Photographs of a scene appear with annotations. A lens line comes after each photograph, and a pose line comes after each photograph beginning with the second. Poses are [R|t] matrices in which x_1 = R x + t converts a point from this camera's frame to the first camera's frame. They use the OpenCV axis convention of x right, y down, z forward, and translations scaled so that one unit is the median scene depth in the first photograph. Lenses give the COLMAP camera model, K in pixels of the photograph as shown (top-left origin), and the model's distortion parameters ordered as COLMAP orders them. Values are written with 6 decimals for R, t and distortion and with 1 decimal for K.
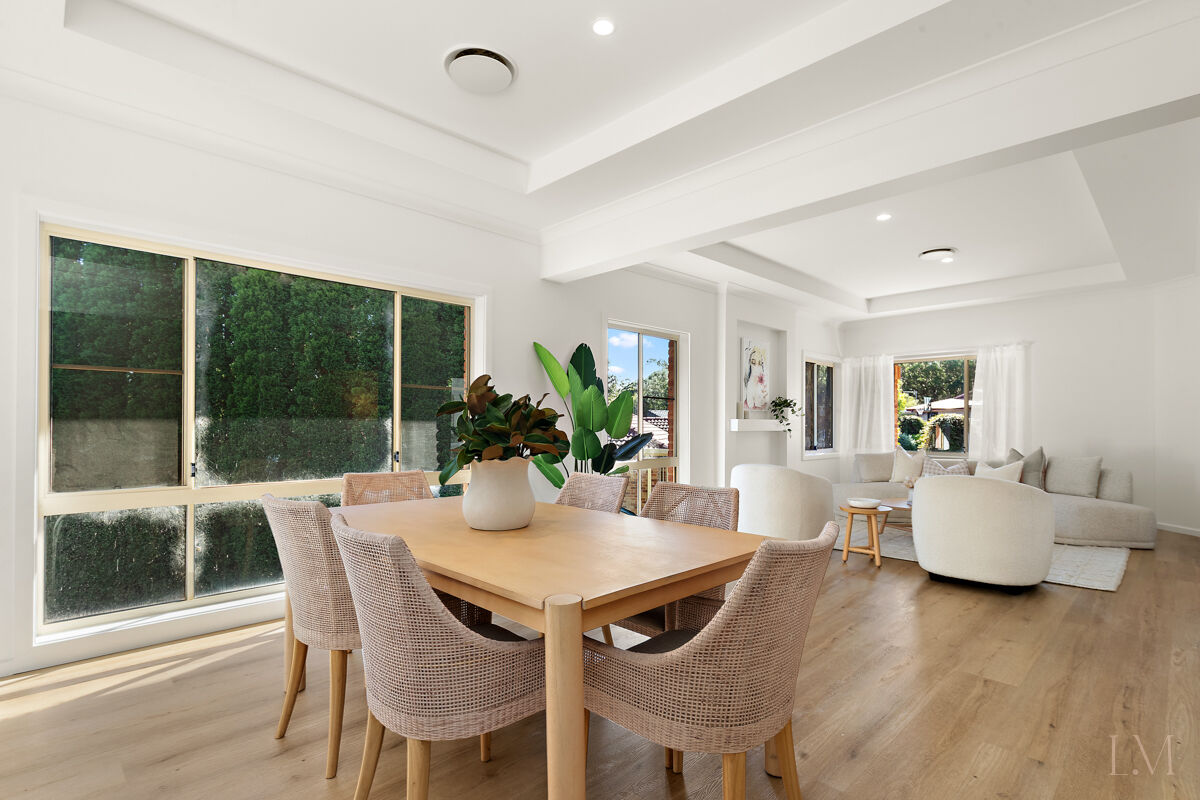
lens RADIAL K [[583.5, 0, 617.2], [0, 583.5, 421.1], [0, 0, 1]] dist [0.031819, 0.000291]
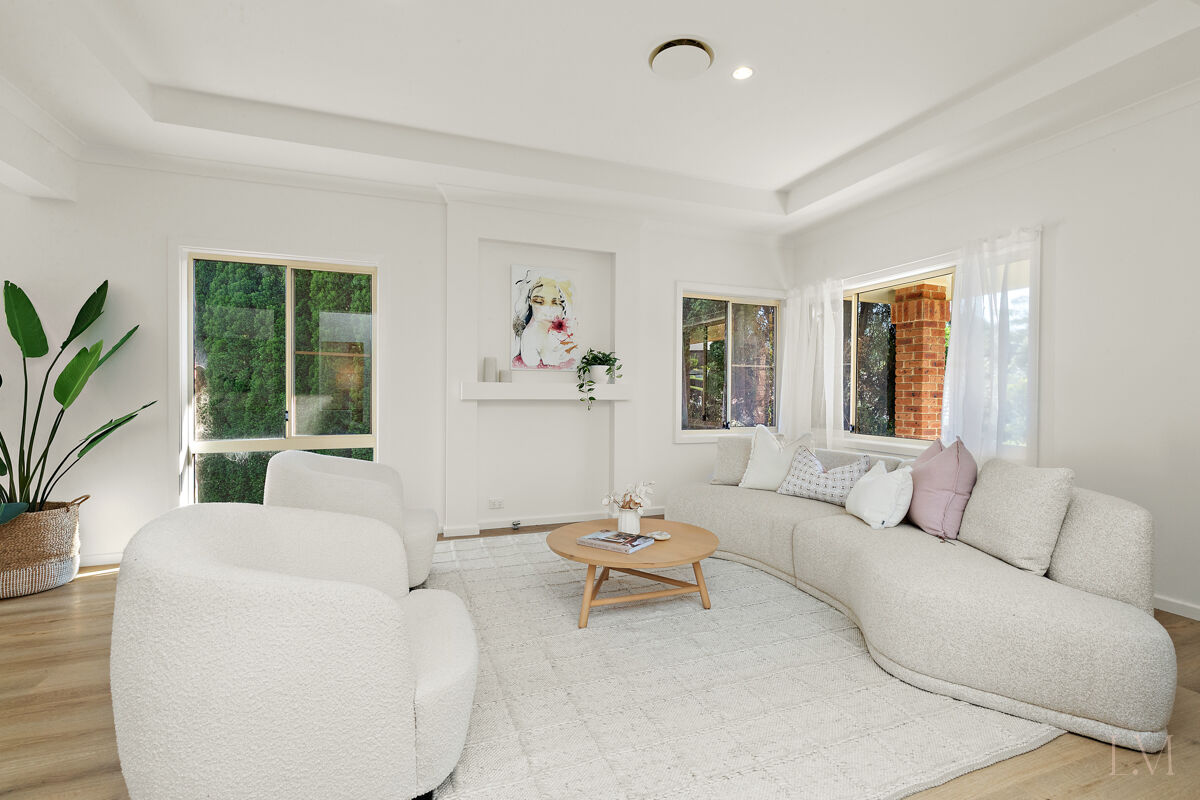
lens RADIAL K [[536.9, 0, 600.0], [0, 536.9, 400.0], [0, 0, 1]] dist [0.010987, 0.000002]
pose [[0.905912, 0.010757, -0.423329, 0.551155], [-0.001568, 0.999756, 0.022048, 0.003164], [0.423463, -0.019310, 0.905708, 0.436103]]
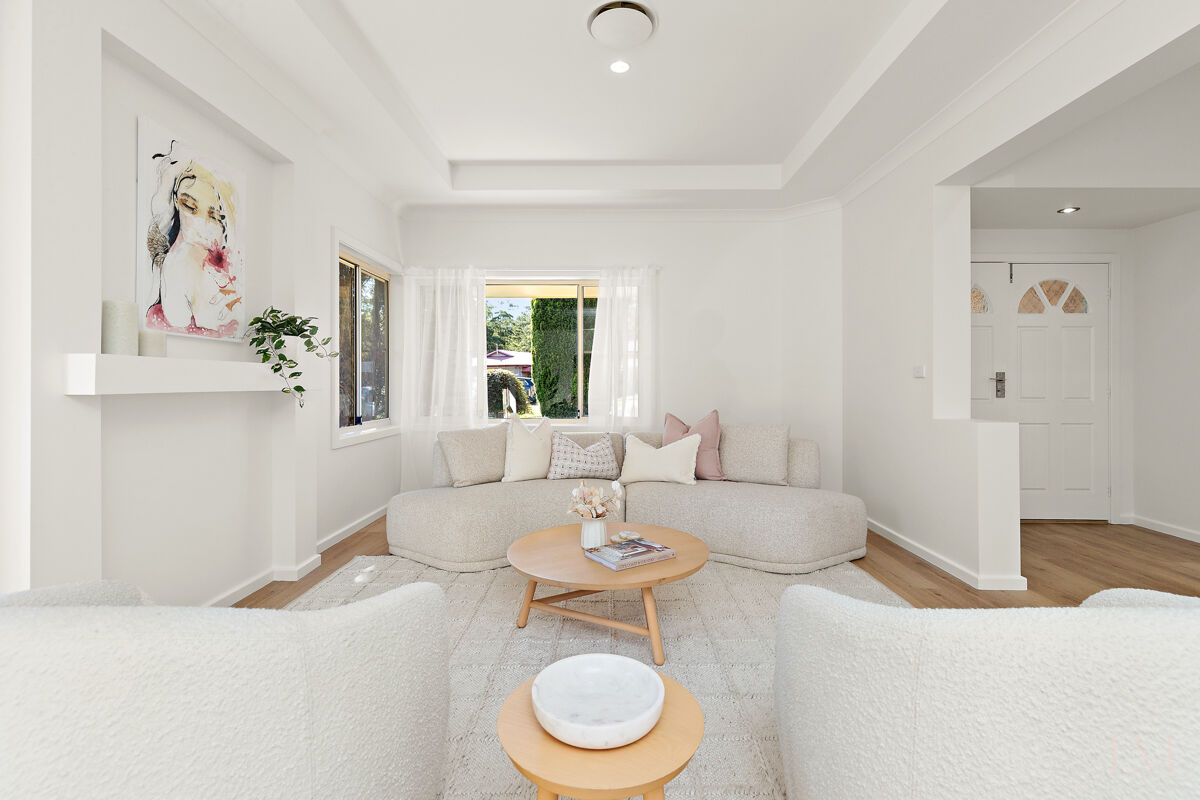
lens RADIAL K [[548.6, 0, 603.6], [0, 548.6, 387.4], [0, 0, 1]] dist [0.001533, 0.000015]
pose [[0.728908, -0.004965, 0.684594, 0.180216], [-0.008581, 0.999829, 0.016388, 0.005964], [-0.684558, -0.017820, 0.728740, 0.551318]]
